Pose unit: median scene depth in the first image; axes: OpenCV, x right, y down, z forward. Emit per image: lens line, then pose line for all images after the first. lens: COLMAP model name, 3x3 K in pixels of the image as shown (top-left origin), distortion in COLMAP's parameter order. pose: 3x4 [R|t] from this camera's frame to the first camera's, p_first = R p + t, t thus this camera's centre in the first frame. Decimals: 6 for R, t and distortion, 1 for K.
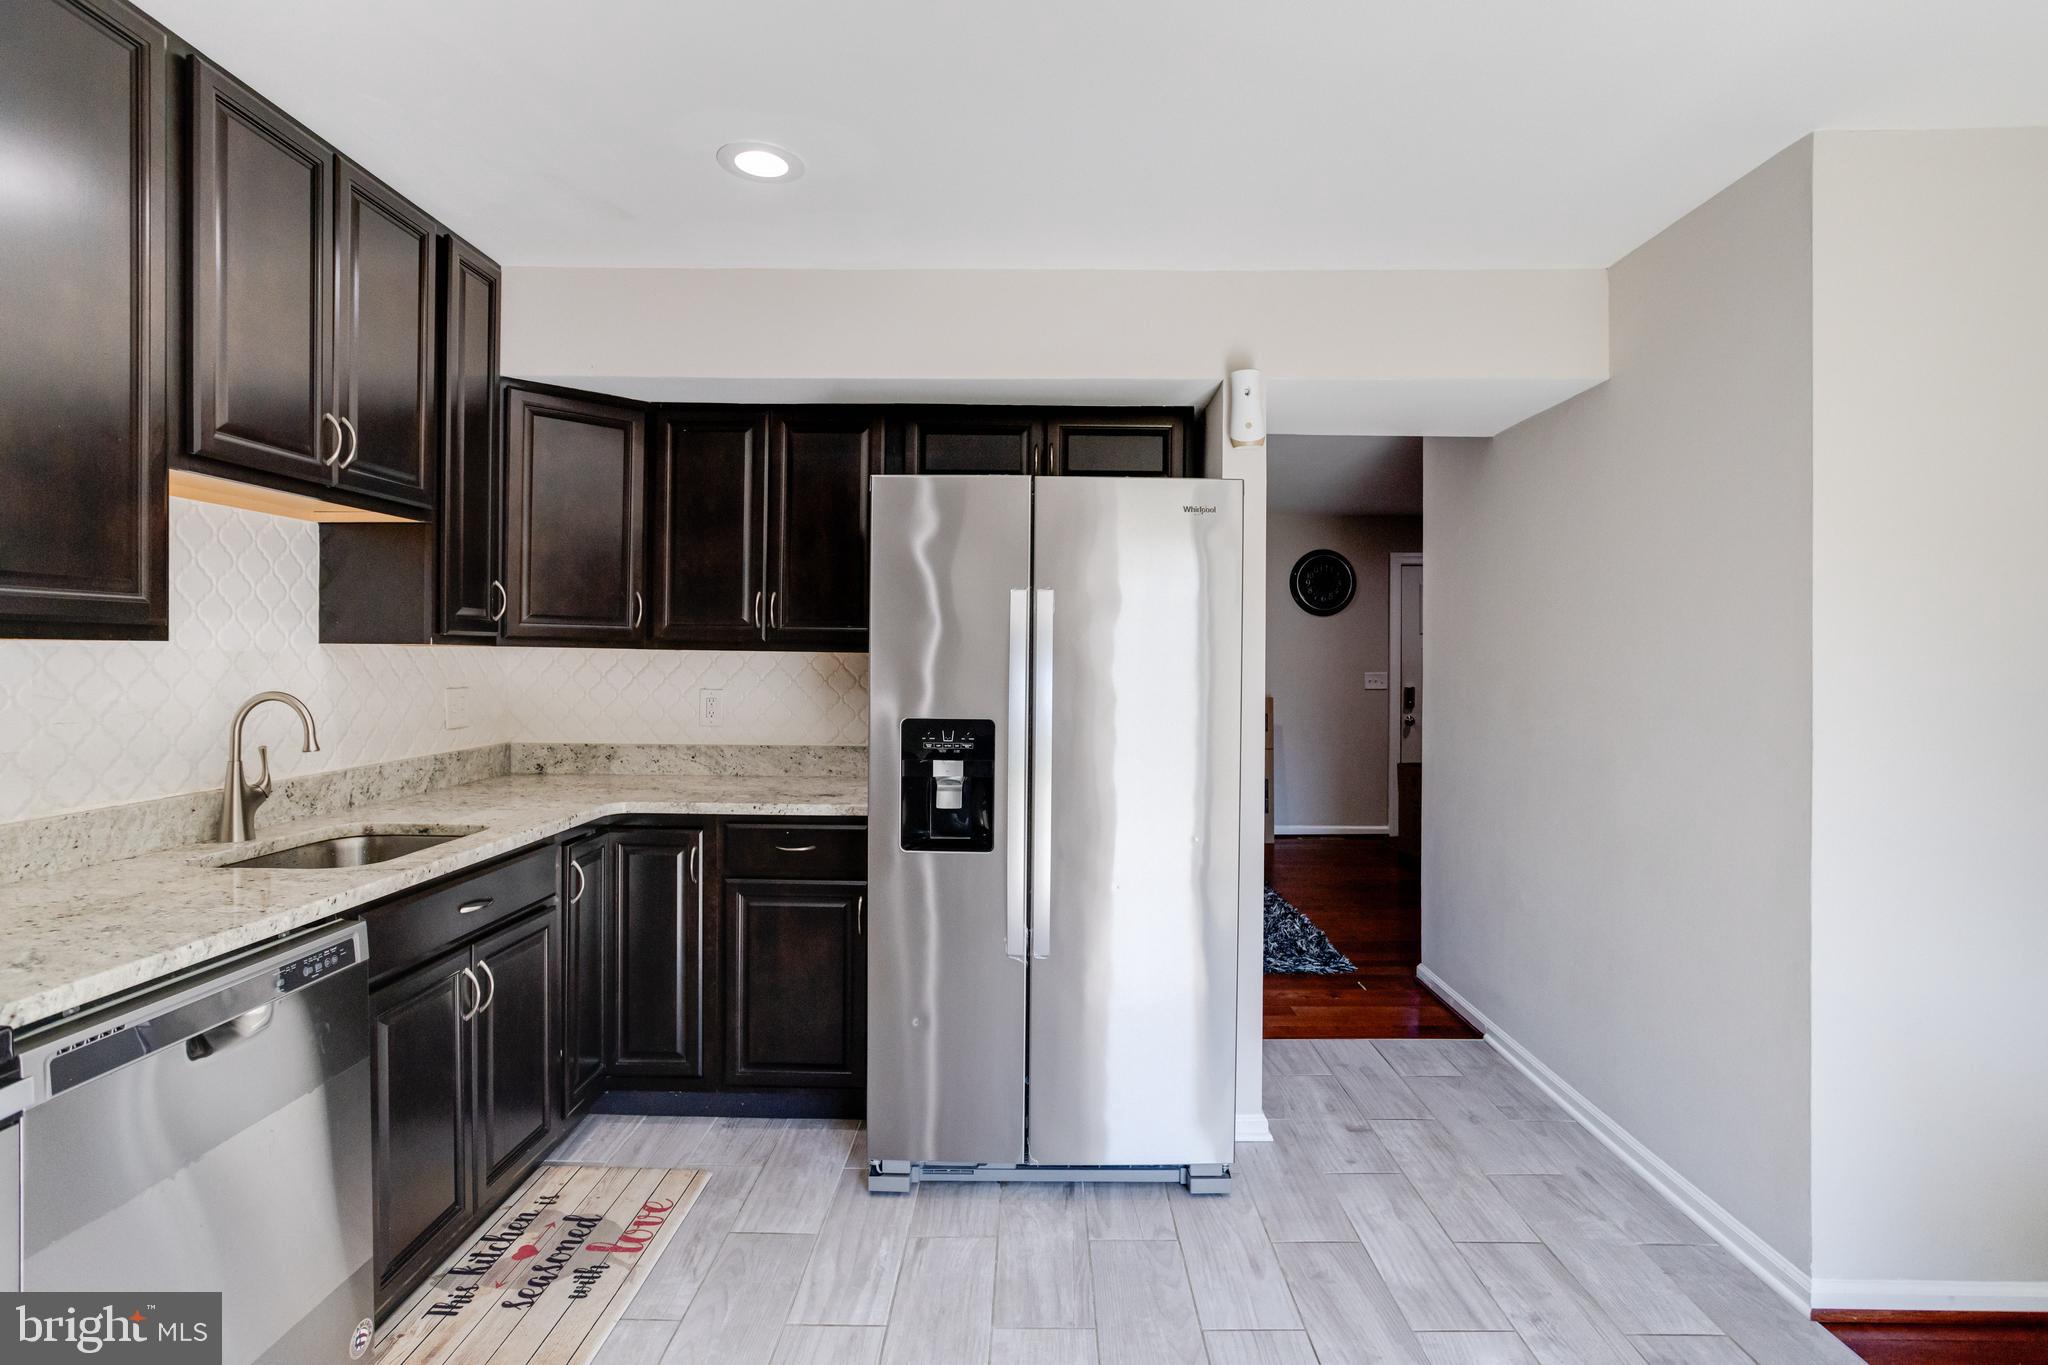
lens RADIAL K [[1016.9, 0, 1022.0], [0, 1016.9, 662.7], [0, 0, 1]] dist [-0.035210, 0.019909]
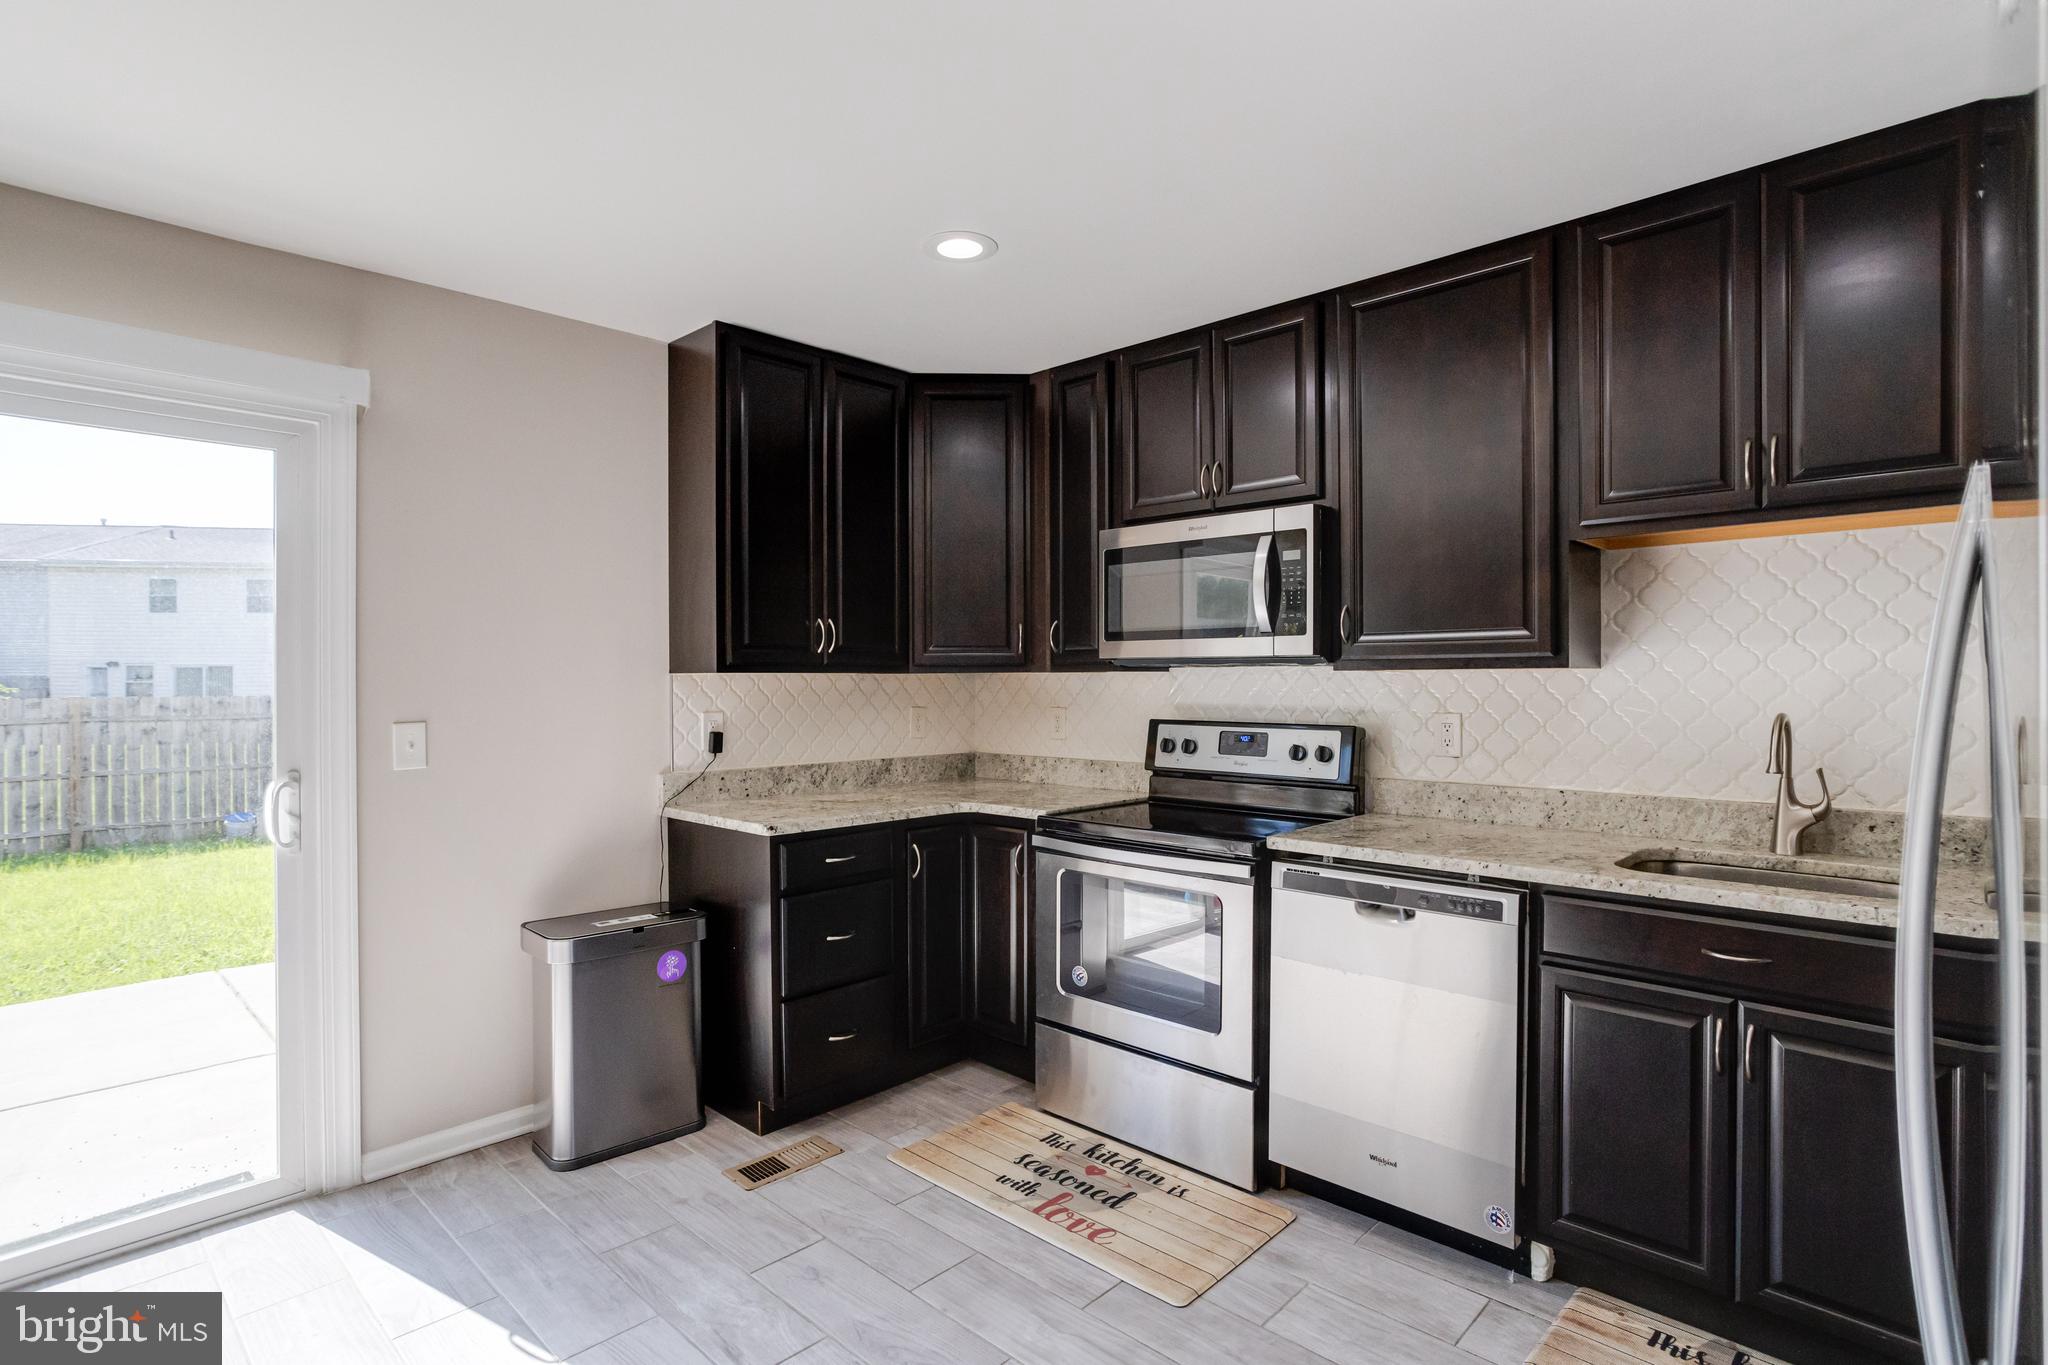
lens RADIAL K [[1016.9, 0, 1025.0], [0, 1016.9, 683.2], [0, 0, 1]] dist [-0.035210, 0.019909]
pose [[-0.679274, -0.000500, -0.733885, 0.471078], [-0.004039, 0.999987, 0.003057, -0.001374], [0.733874, 0.005040, -0.679267, 0.994476]]
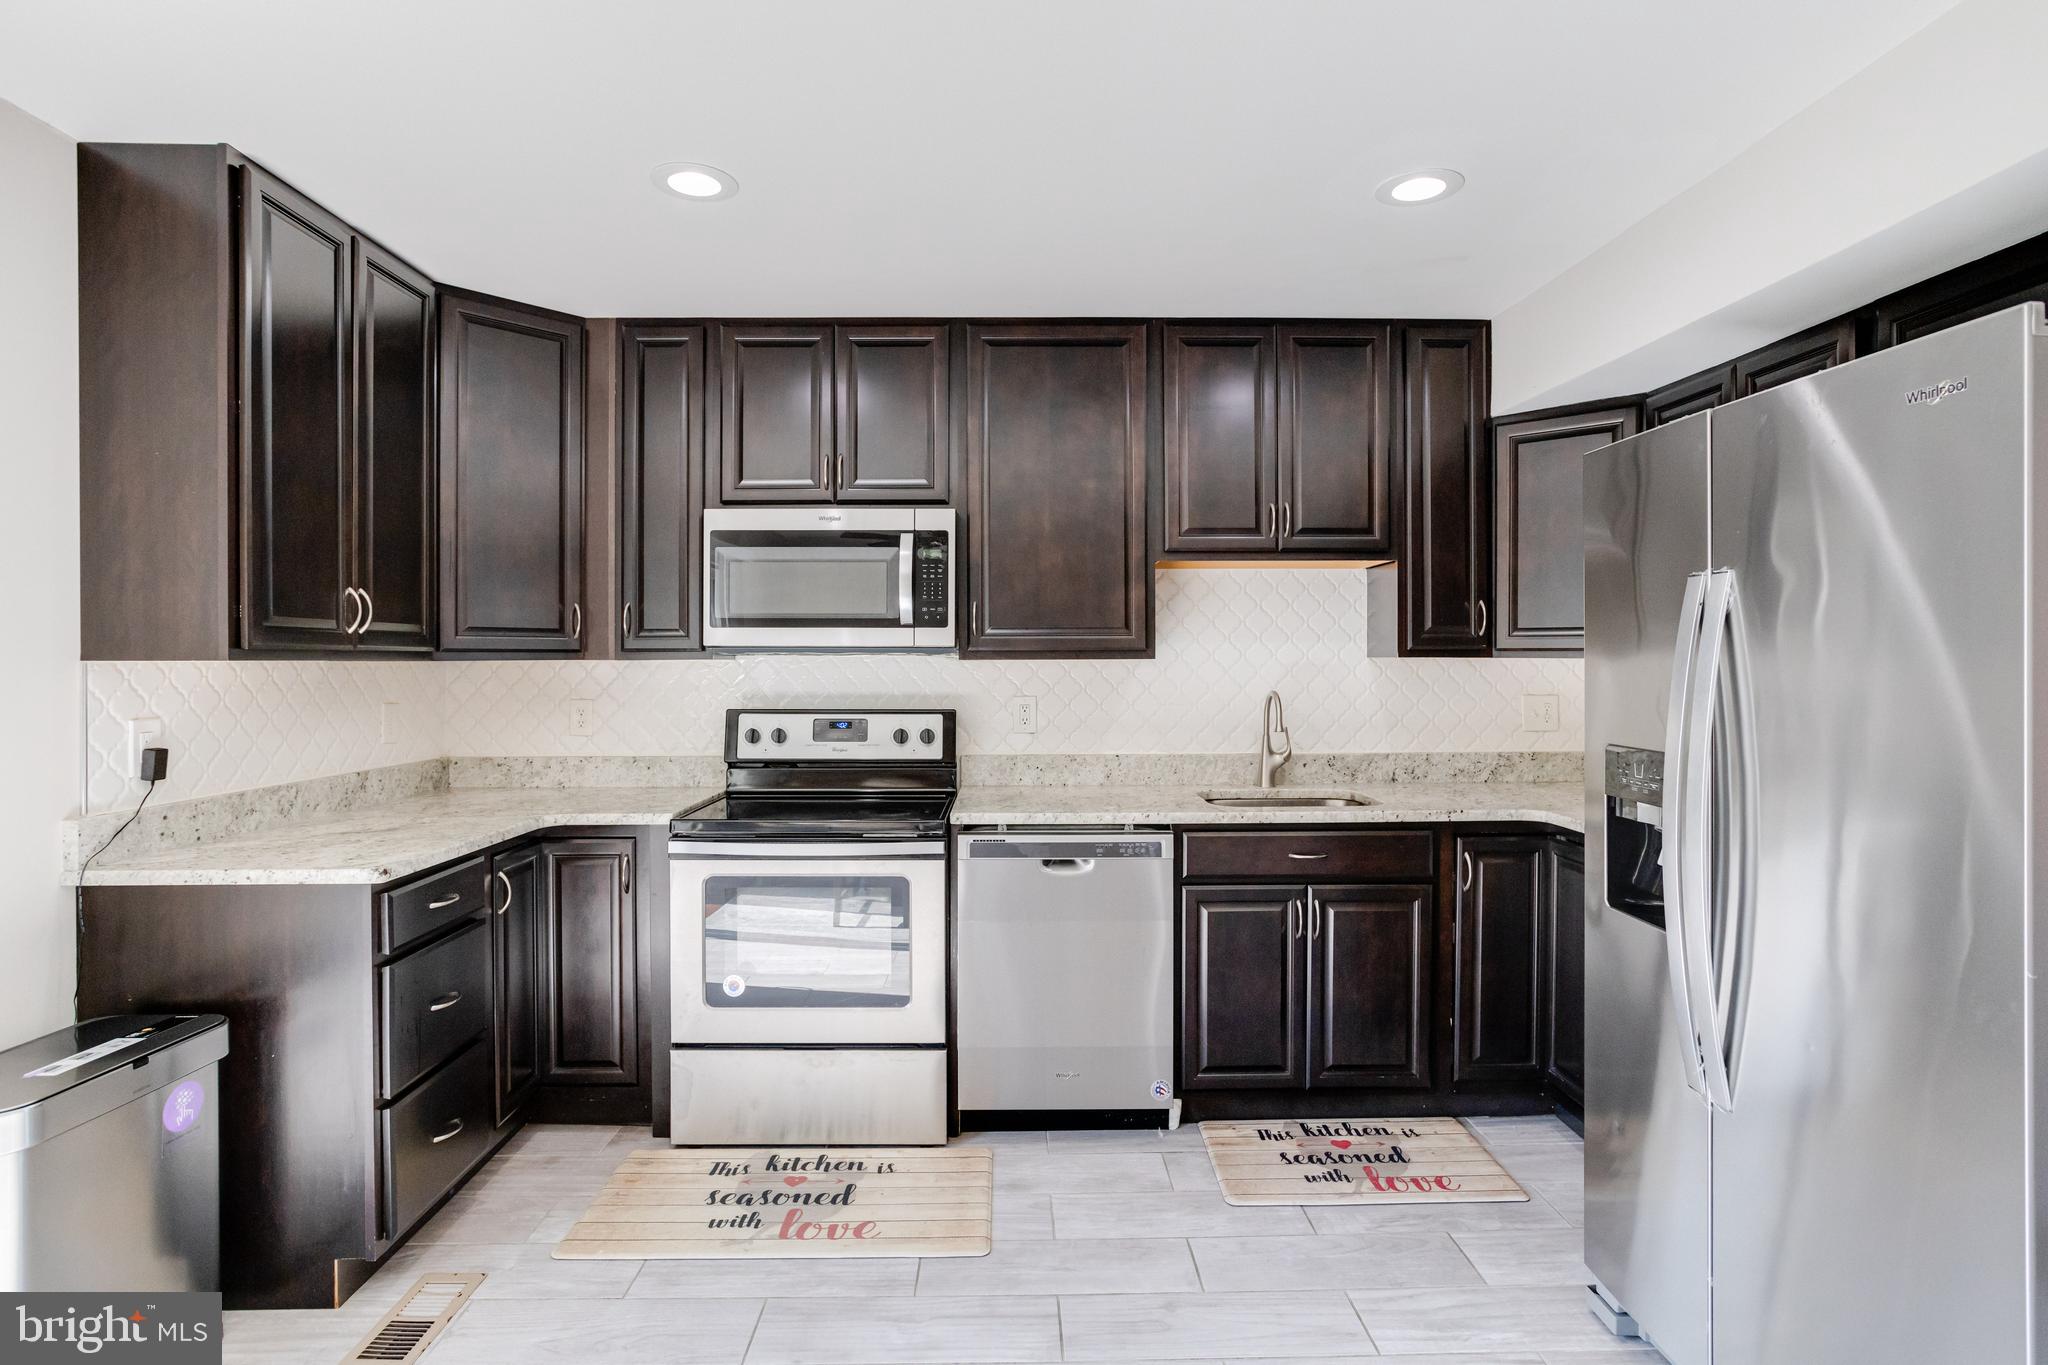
lens RADIAL K [[1016.9, 0, 1022.5], [0, 1016.9, 663.1], [0, 0, 1]] dist [-0.035210, 0.019909]
pose [[0.030536, -0.003883, -0.999526, 0.677164], [-0.002452, 0.999989, -0.003960, -0.004965], [0.999531, 0.002572, 0.030526, 0.508004]]
